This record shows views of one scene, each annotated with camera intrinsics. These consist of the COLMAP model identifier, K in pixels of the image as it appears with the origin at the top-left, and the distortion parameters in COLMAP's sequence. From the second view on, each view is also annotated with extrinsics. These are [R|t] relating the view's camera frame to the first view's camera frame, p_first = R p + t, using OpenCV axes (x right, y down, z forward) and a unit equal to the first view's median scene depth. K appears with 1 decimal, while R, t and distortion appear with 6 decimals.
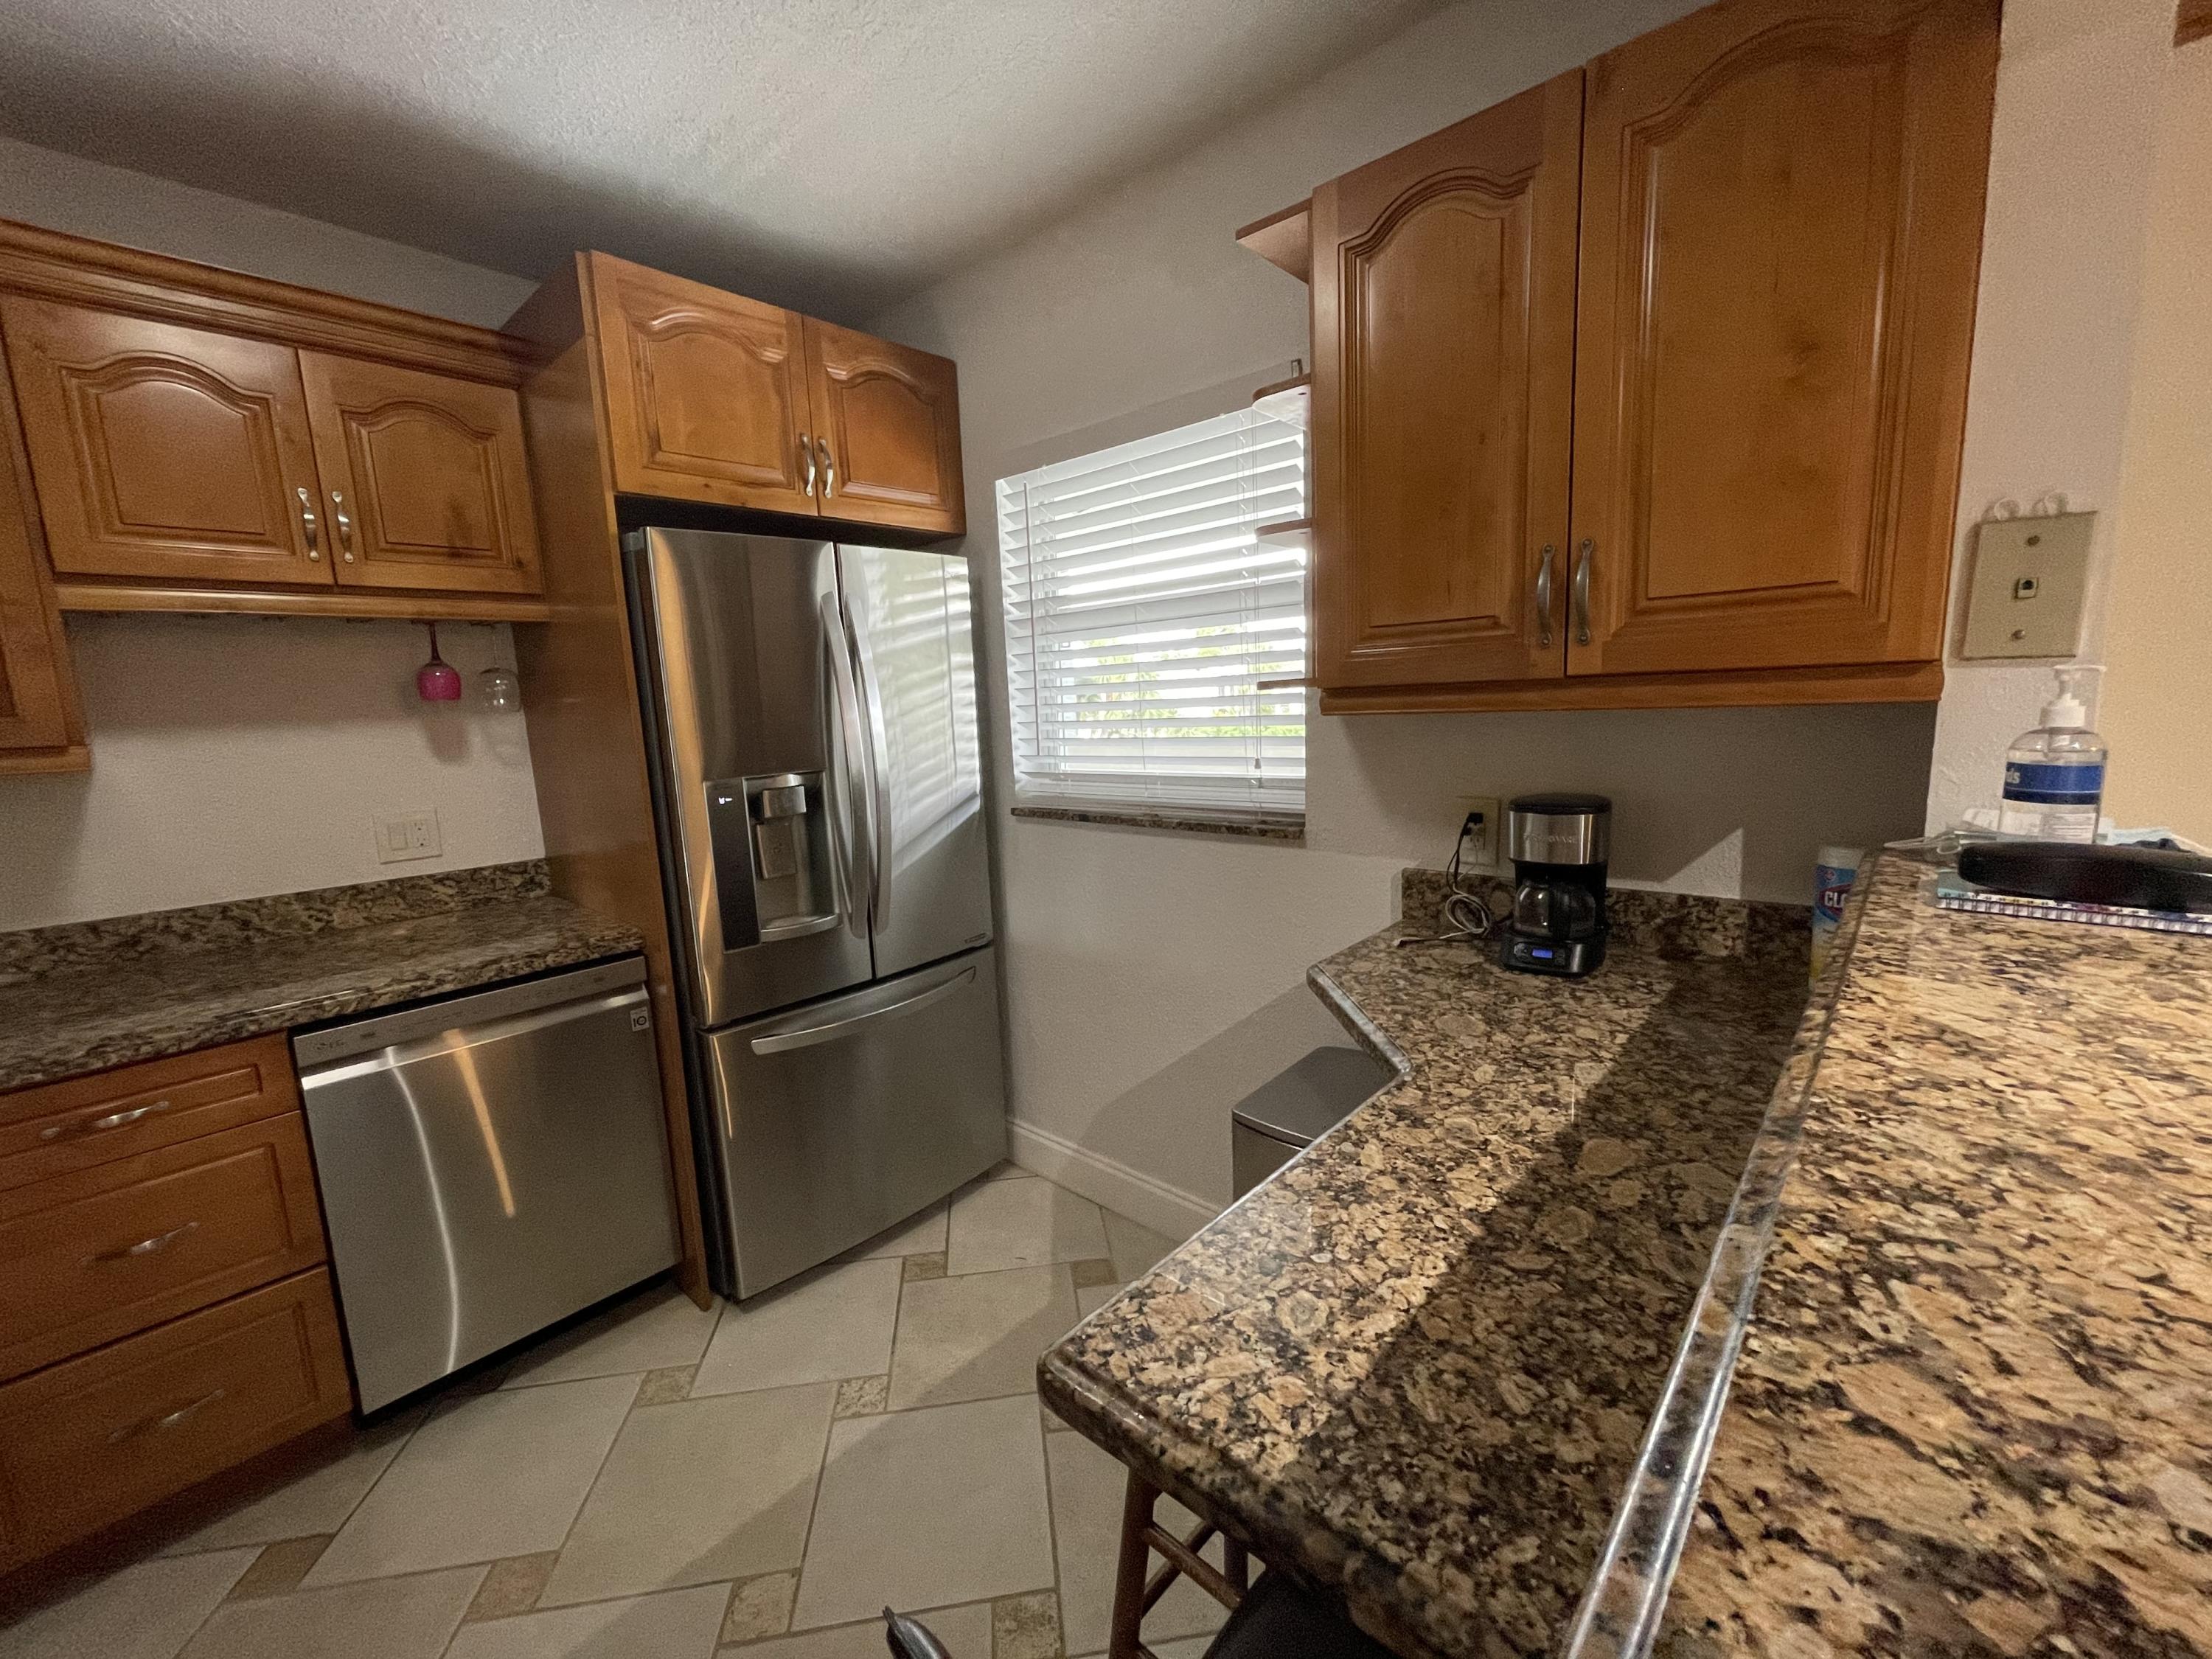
lens RADIAL K [[894.9, 0, 1101.9], [0, 894.9, 831.8], [0, 0, 1]] dist [-0.002054, 0.000183]
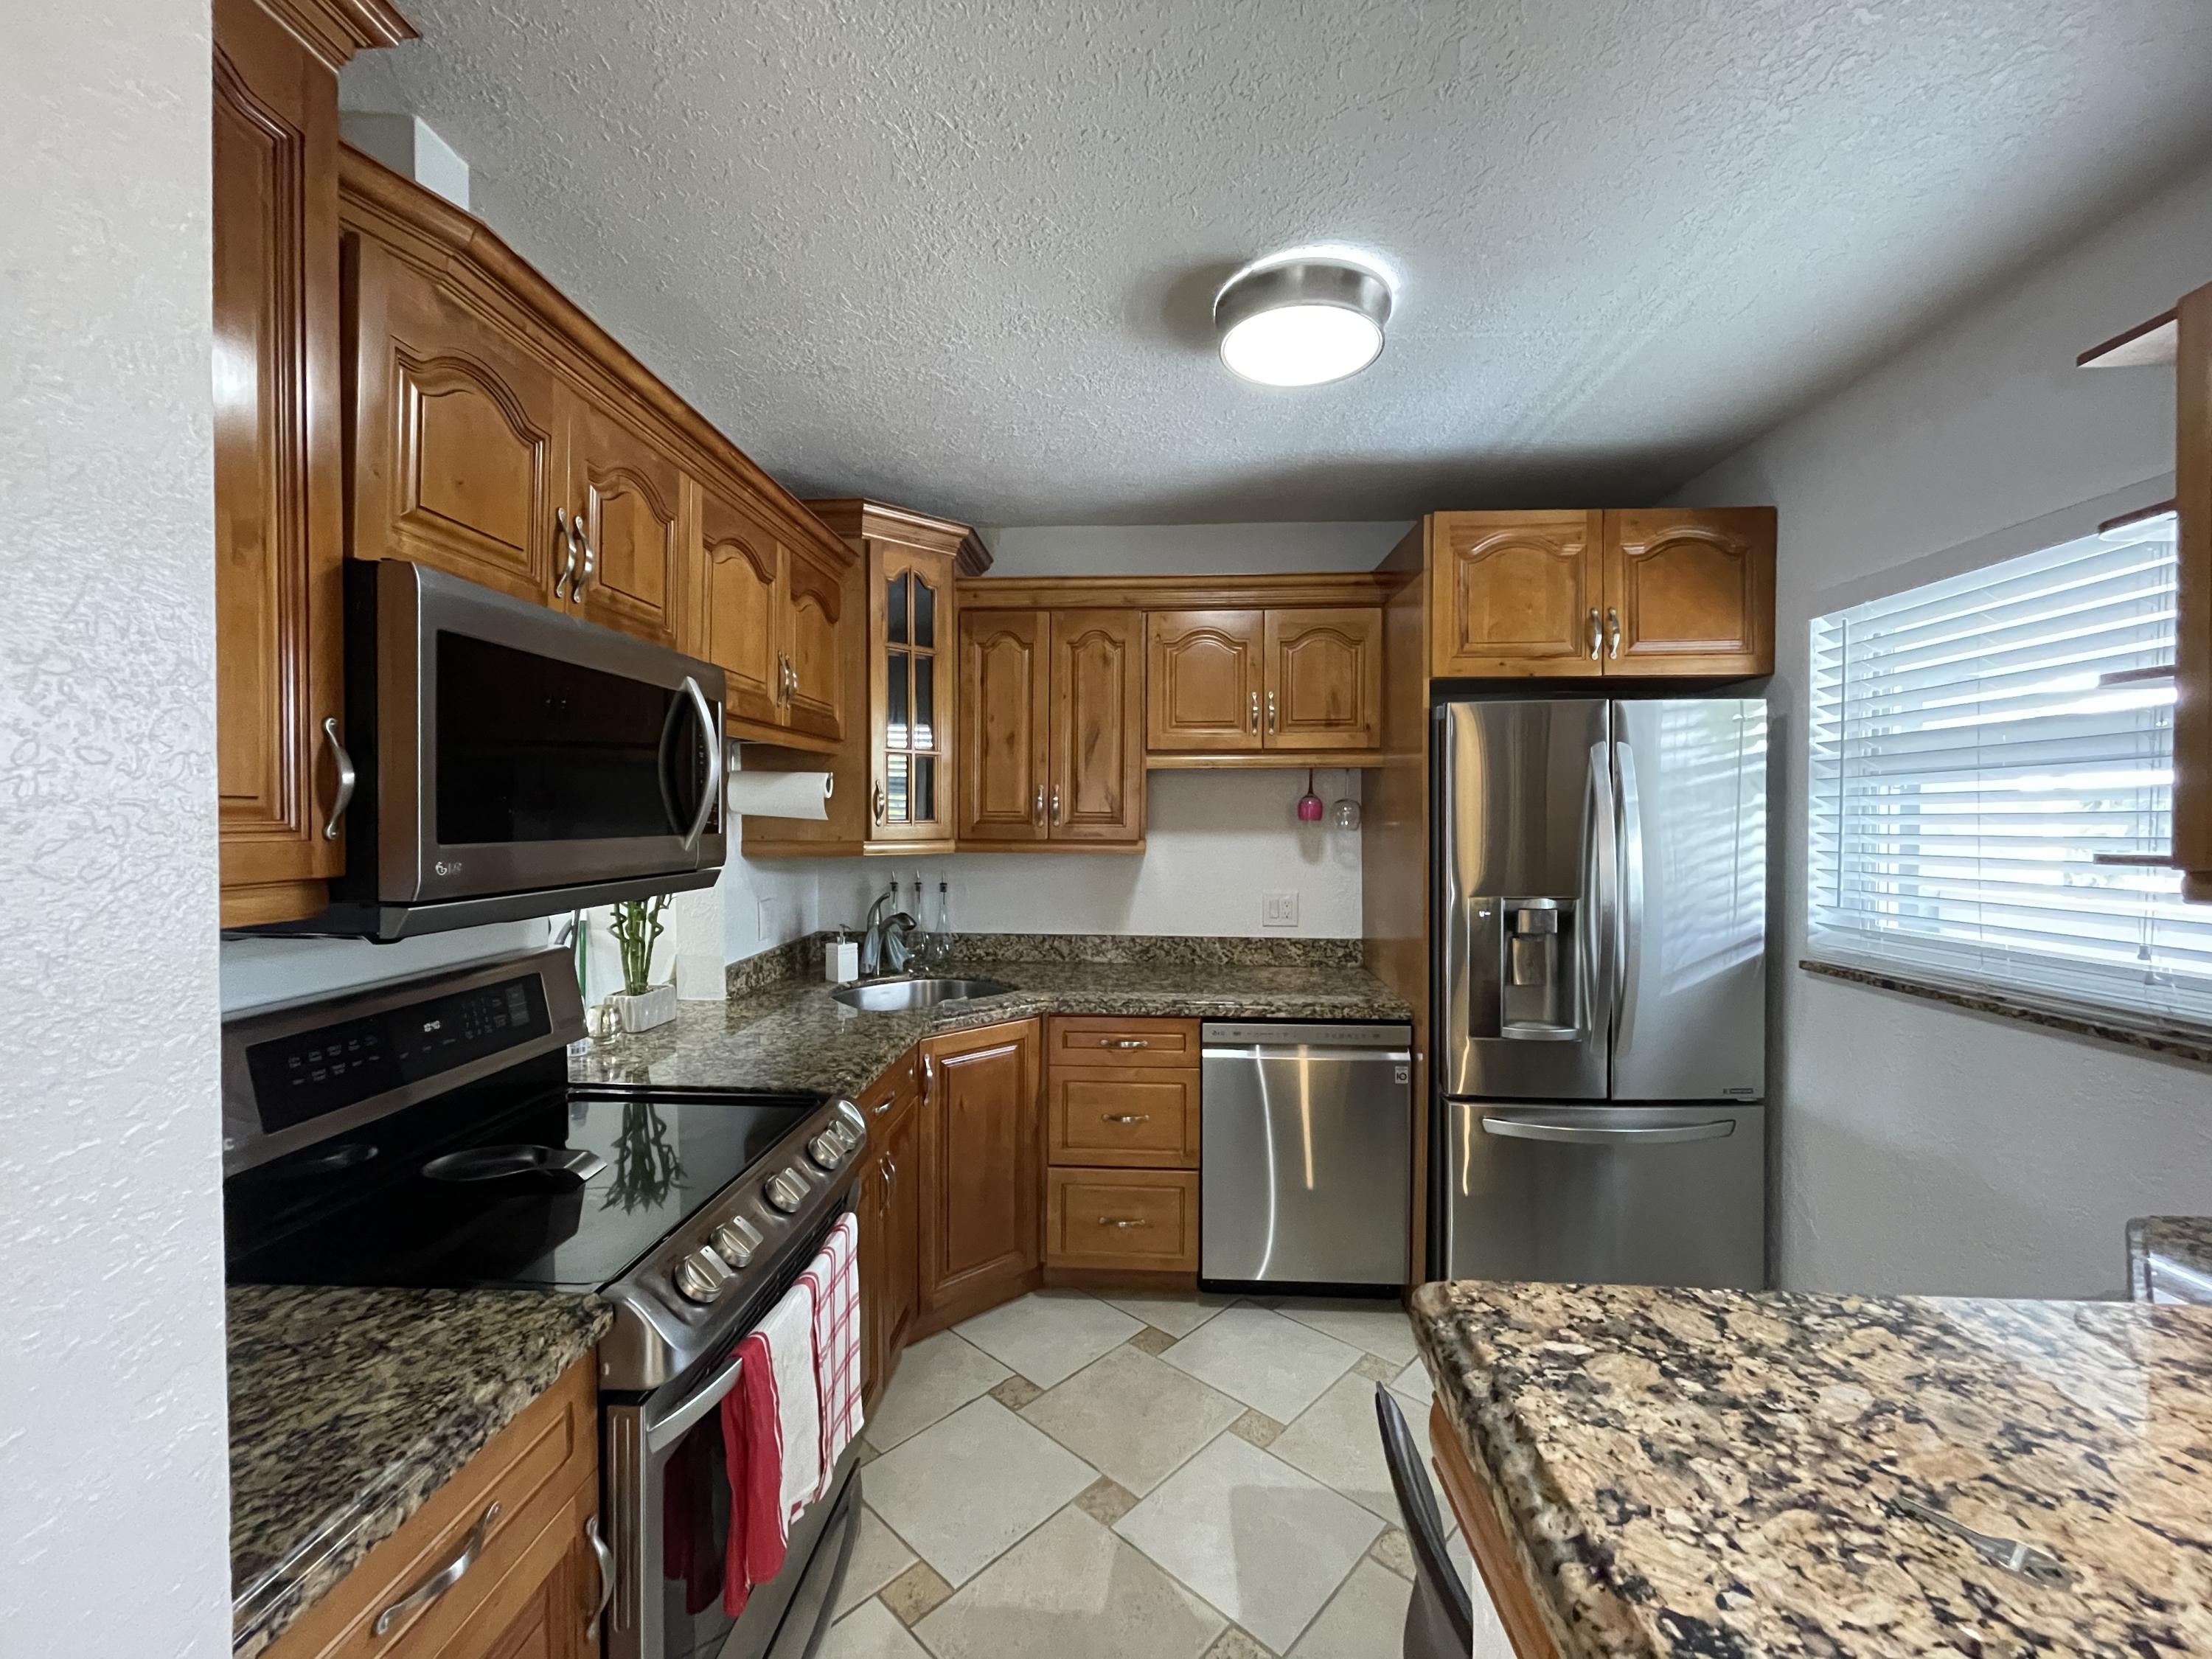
lens RADIAL K [[894.9, 0, 1101.1], [0, 894.9, 831.1], [0, 0, 1]] dist [-0.002054, 0.000183]
pose [[0.625197, 0.054832, -0.778539, 0.220082], [-0.145280, 0.988271, -0.047062, -0.014190], [0.766826, 0.142529, 0.625830, -0.206773]]
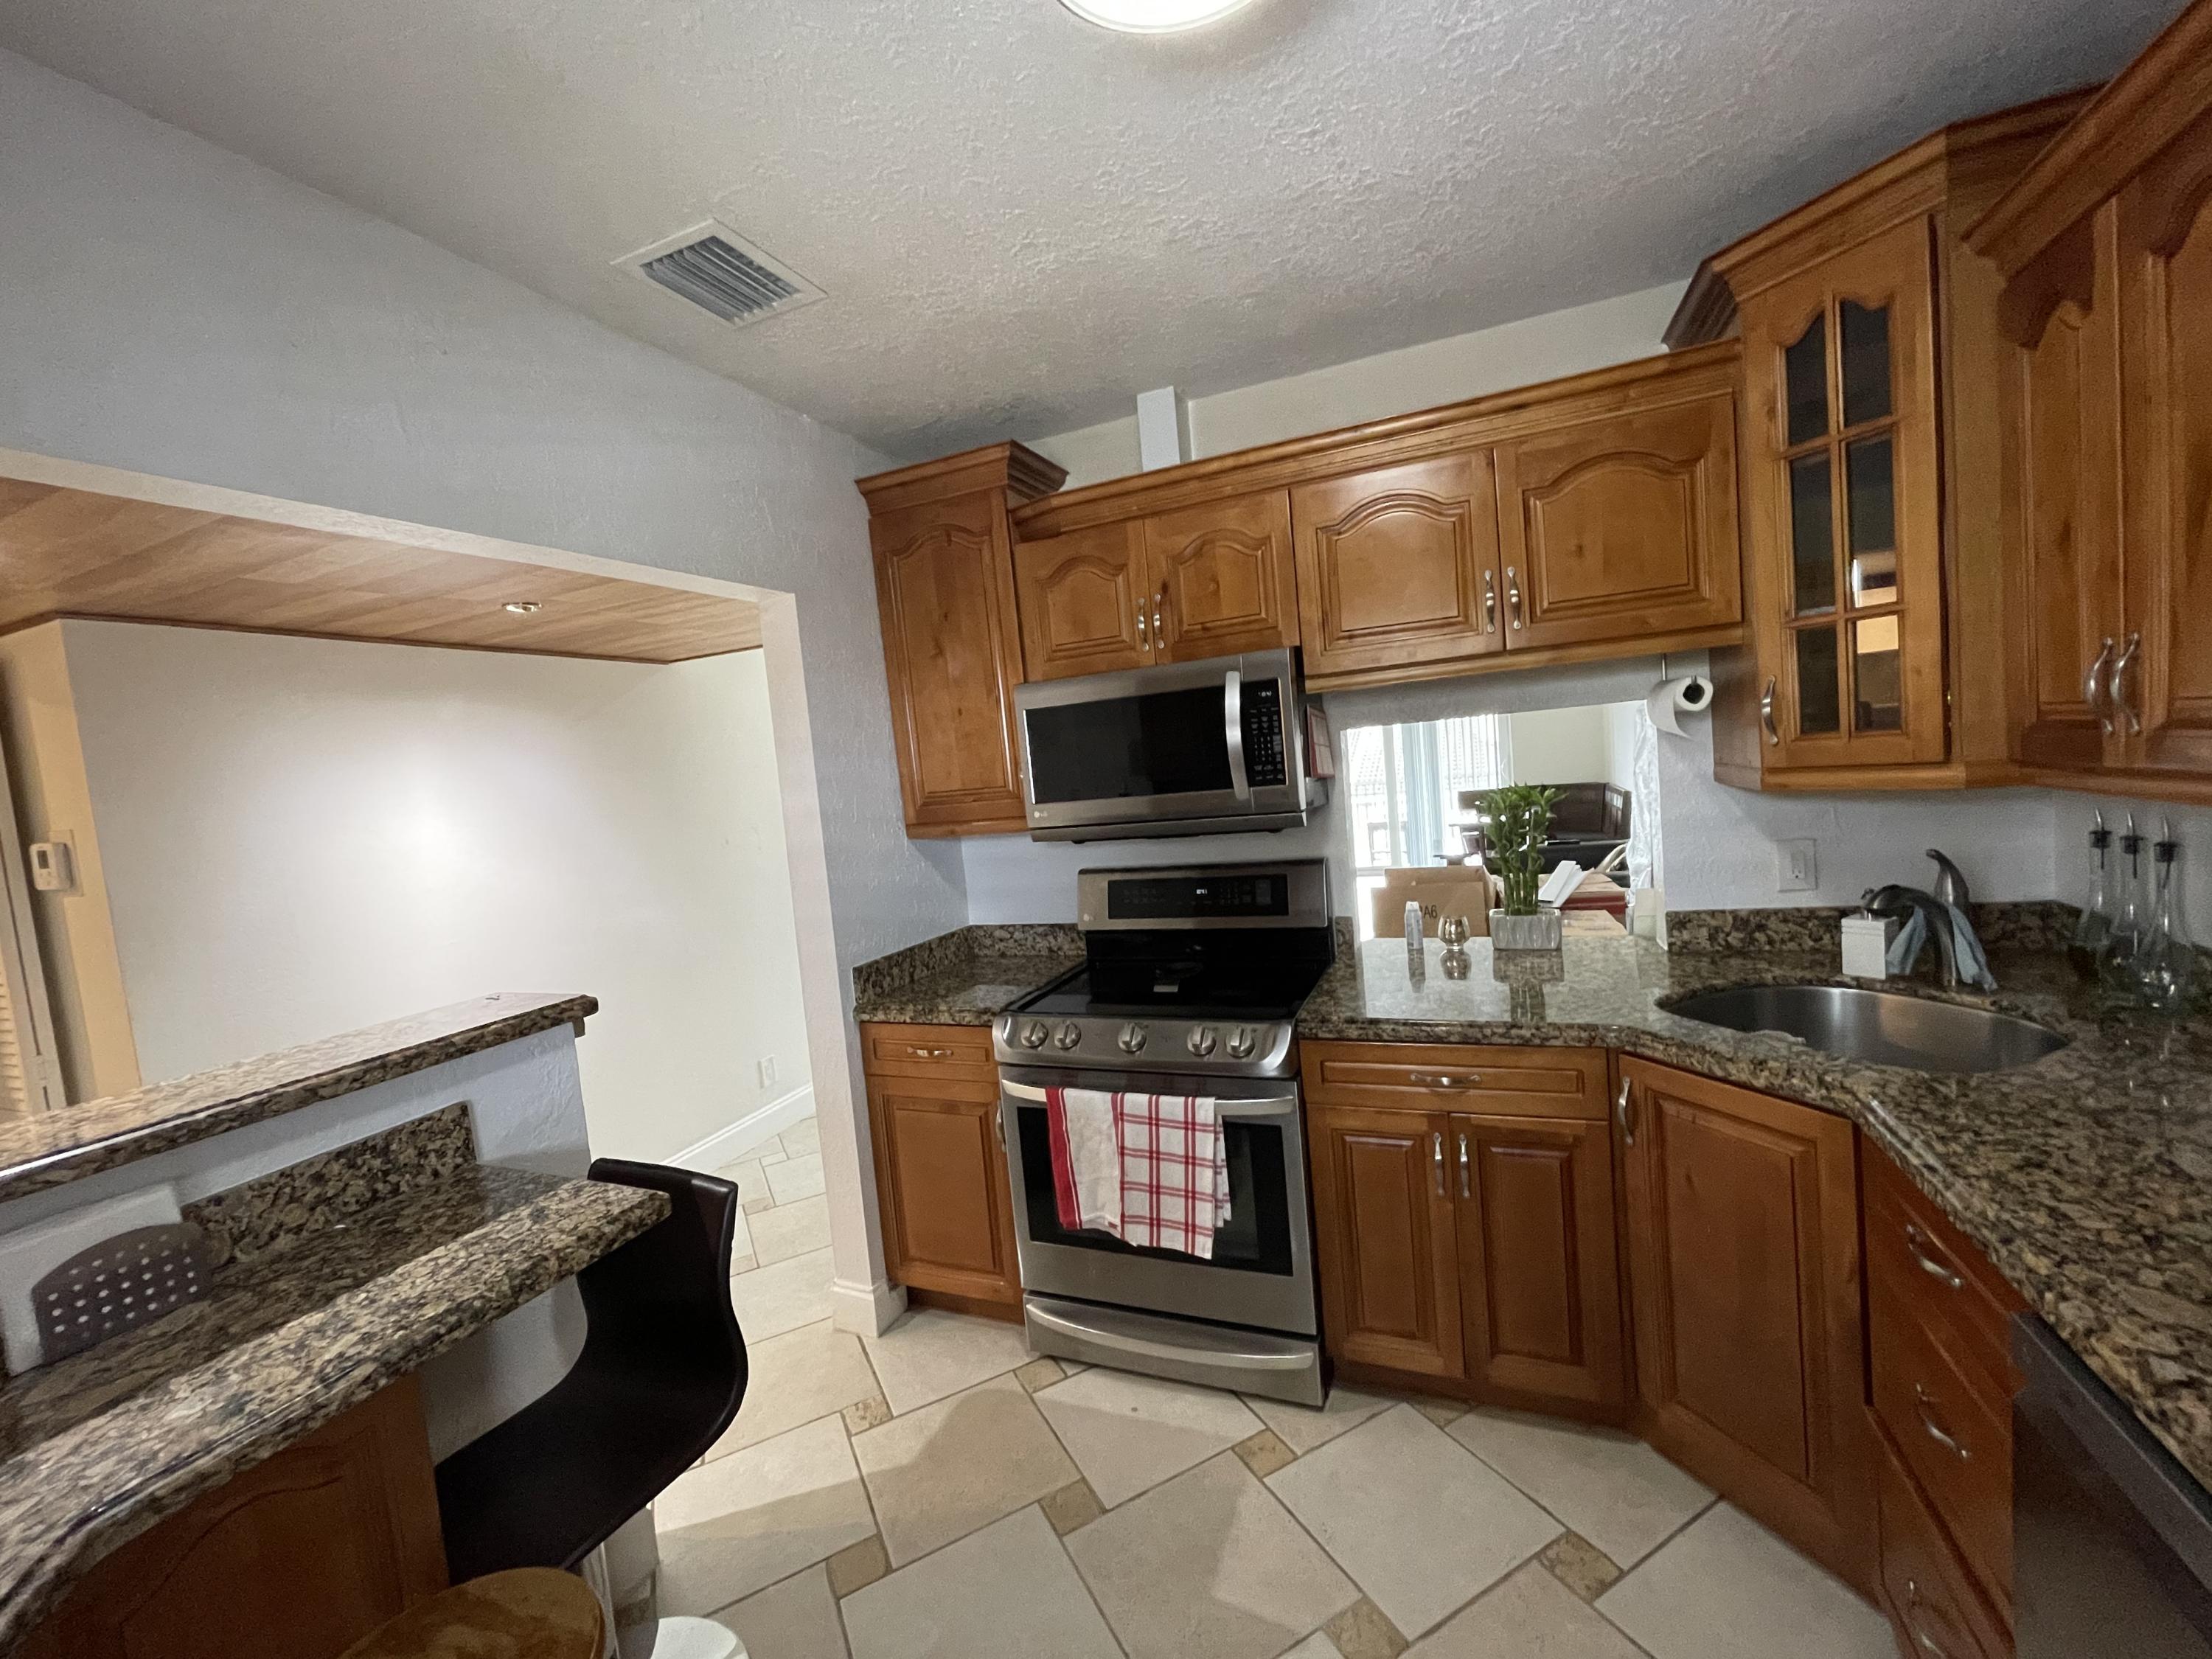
lens RADIAL K [[894.9, 0, 1100.8], [0, 894.9, 834.0], [0, 0, 1]] dist [-0.002054, 0.000183]
pose [[-0.935300, 0.151974, -0.319560, -0.174207], [0.078407, 0.969635, 0.231648, -0.235281], [0.345061, 0.191605, -0.918815, 1.141030]]
